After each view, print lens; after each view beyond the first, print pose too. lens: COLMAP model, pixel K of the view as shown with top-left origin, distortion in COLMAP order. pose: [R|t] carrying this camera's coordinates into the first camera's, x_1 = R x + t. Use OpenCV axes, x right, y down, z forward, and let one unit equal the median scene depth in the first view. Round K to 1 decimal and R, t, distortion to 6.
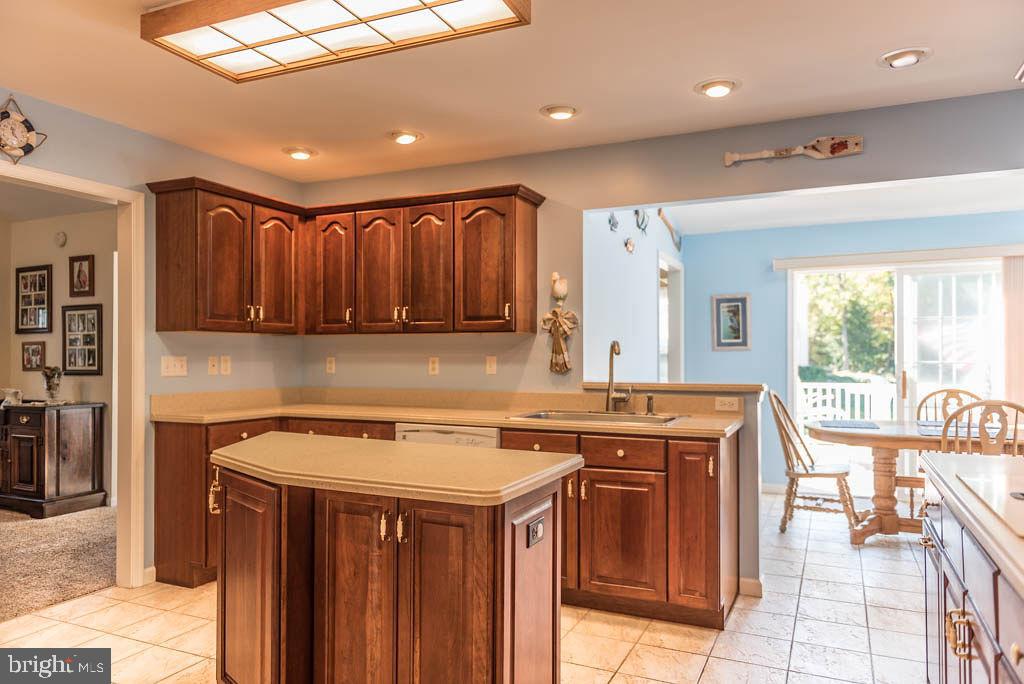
lens RADIAL K [[694.9, 0, 512.1], [0, 694.9, 340.7], [0, 0, 1]] dist [-0.006476, -0.001056]
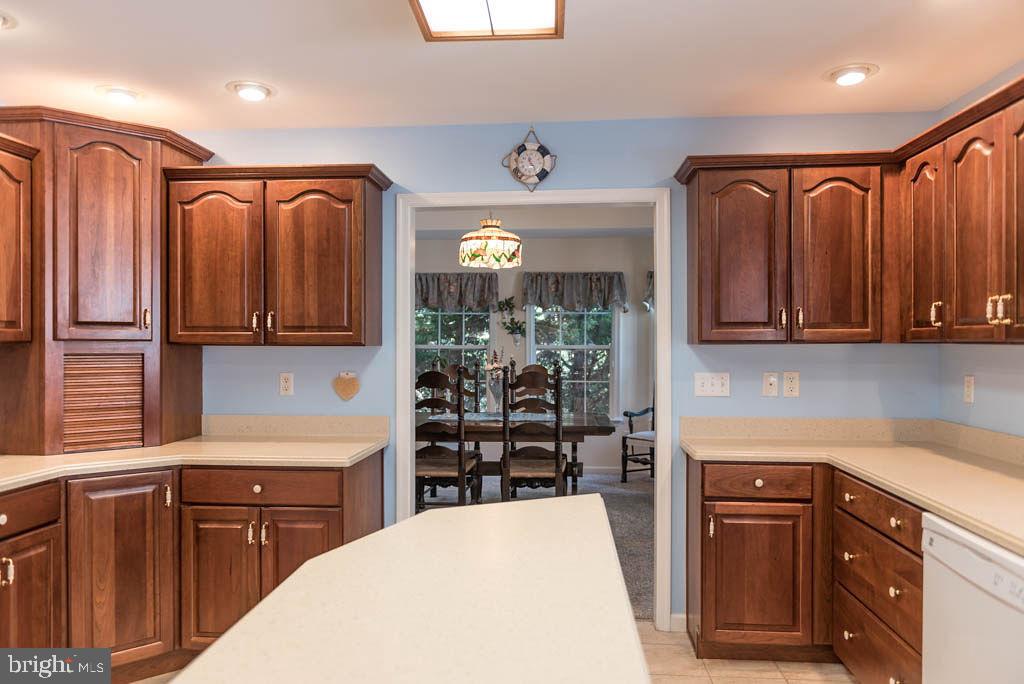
lens RADIAL K [[724.5, 0, 508.1], [0, 724.5, 347.3], [0, 0, 1]] dist [0.057345, 0.002067]
pose [[0.368285, 0.007751, -0.929681, 0.235687], [0.026707, 0.999464, 0.018912, -0.030477], [0.929329, -0.031794, 0.367880, 0.430359]]
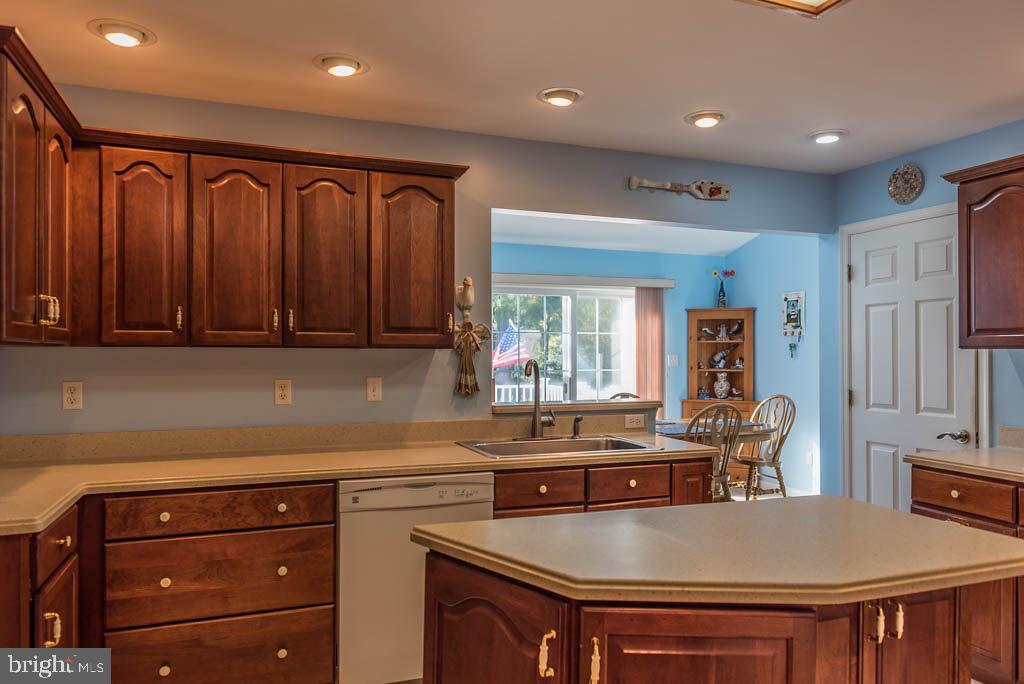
lens RADIAL K [[694.9, 0, 511.9], [0, 694.9, 343.6], [0, 0, 1]] dist [-0.006476, -0.001056]
pose [[0.699456, 0.011473, 0.714583, -0.487994], [-0.016194, 0.999869, -0.000203, -0.017958], [-0.714492, -0.011430, 0.699550, 0.361727]]
